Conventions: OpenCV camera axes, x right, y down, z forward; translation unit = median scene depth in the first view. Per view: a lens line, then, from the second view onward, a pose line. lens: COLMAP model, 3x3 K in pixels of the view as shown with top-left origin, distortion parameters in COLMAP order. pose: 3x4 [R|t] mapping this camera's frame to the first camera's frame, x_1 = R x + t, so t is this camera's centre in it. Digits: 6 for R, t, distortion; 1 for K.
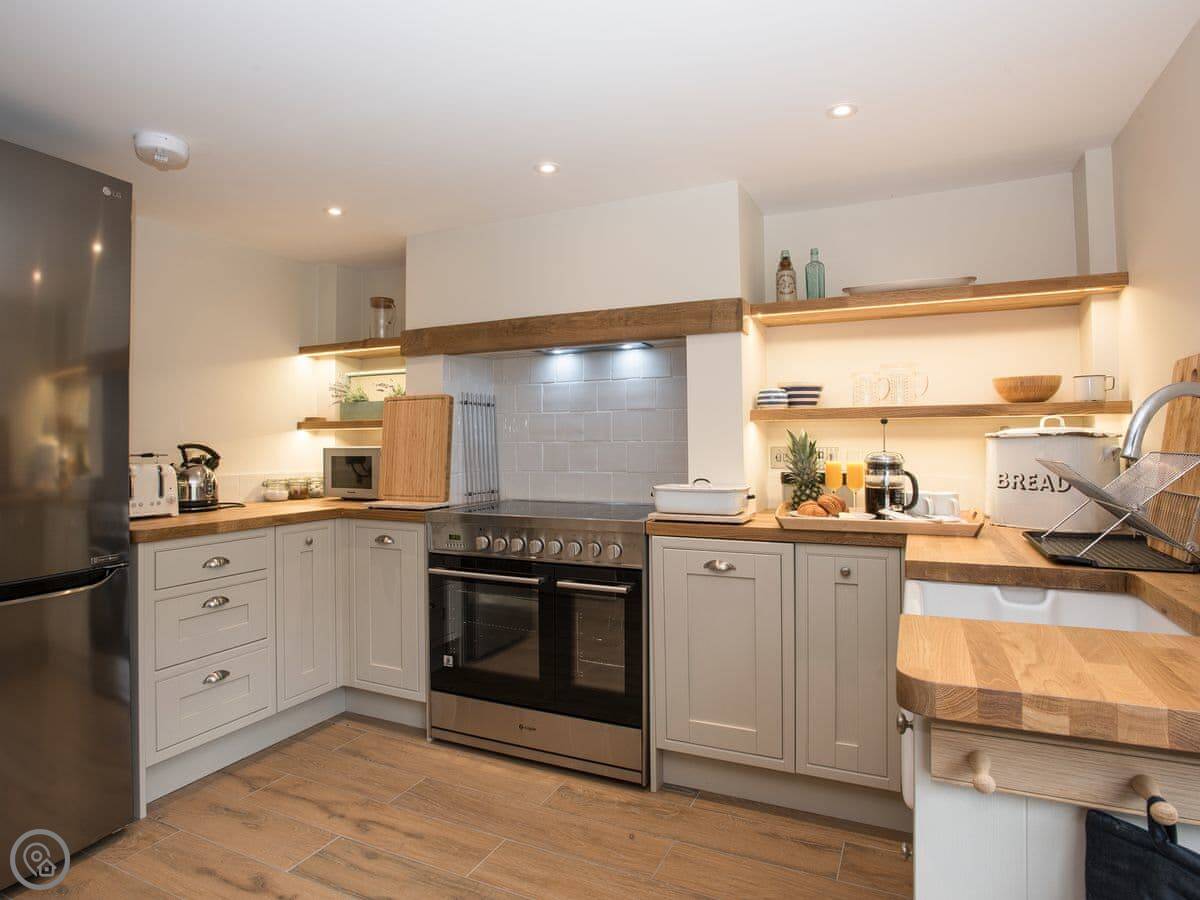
lens RADIAL K [[684.8, 0, 595.2], [0, 684.8, 426.6], [0, 0, 1]] dist [-0.053839, 0.014485]
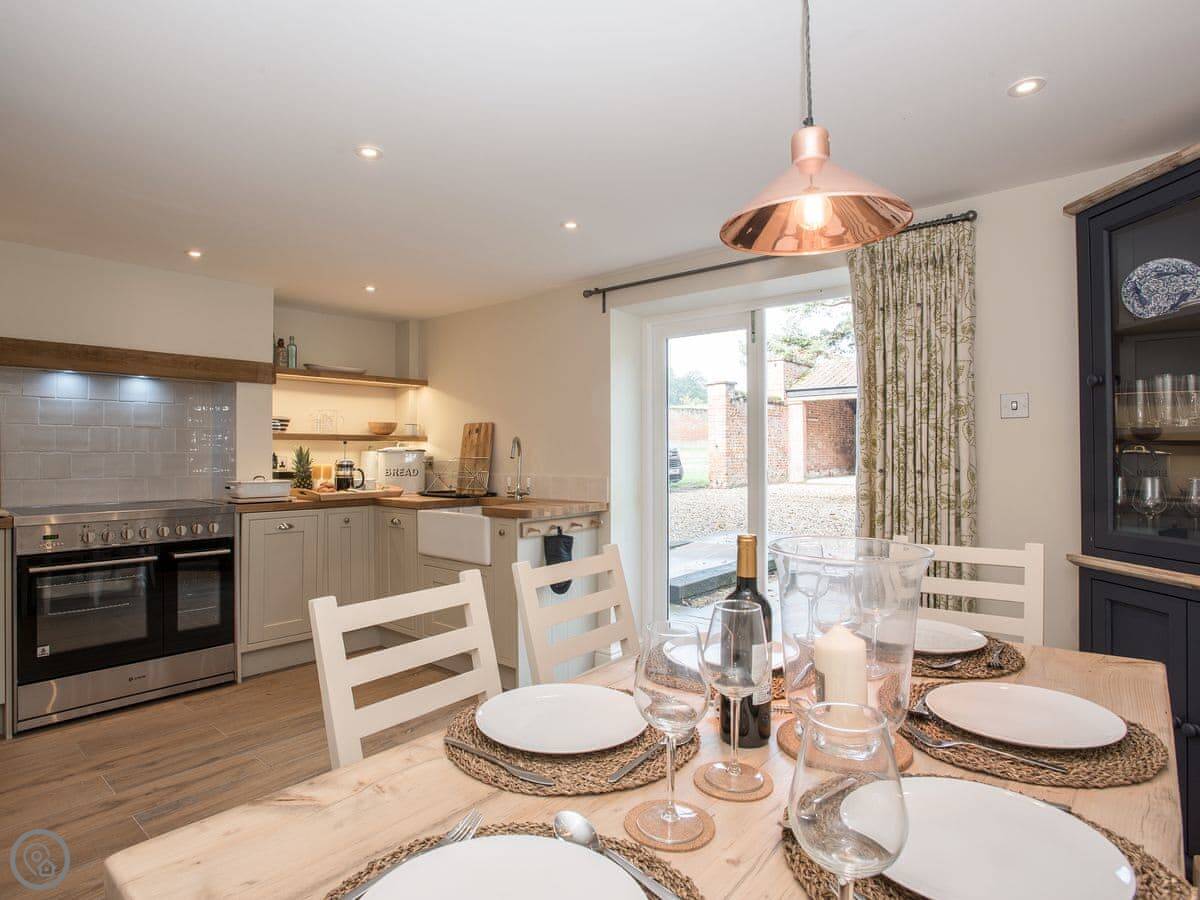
lens RADIAL K [[684.8, 0, 599.2], [0, 684.8, 450.7], [0, 0, 1]] dist [-0.053839, 0.014485]
pose [[0.237662, 0.008359, 0.971312, -1.182469], [-0.019676, 0.999799, -0.003790, 0.008265], [-0.971149, -0.018211, 0.237779, -0.136500]]
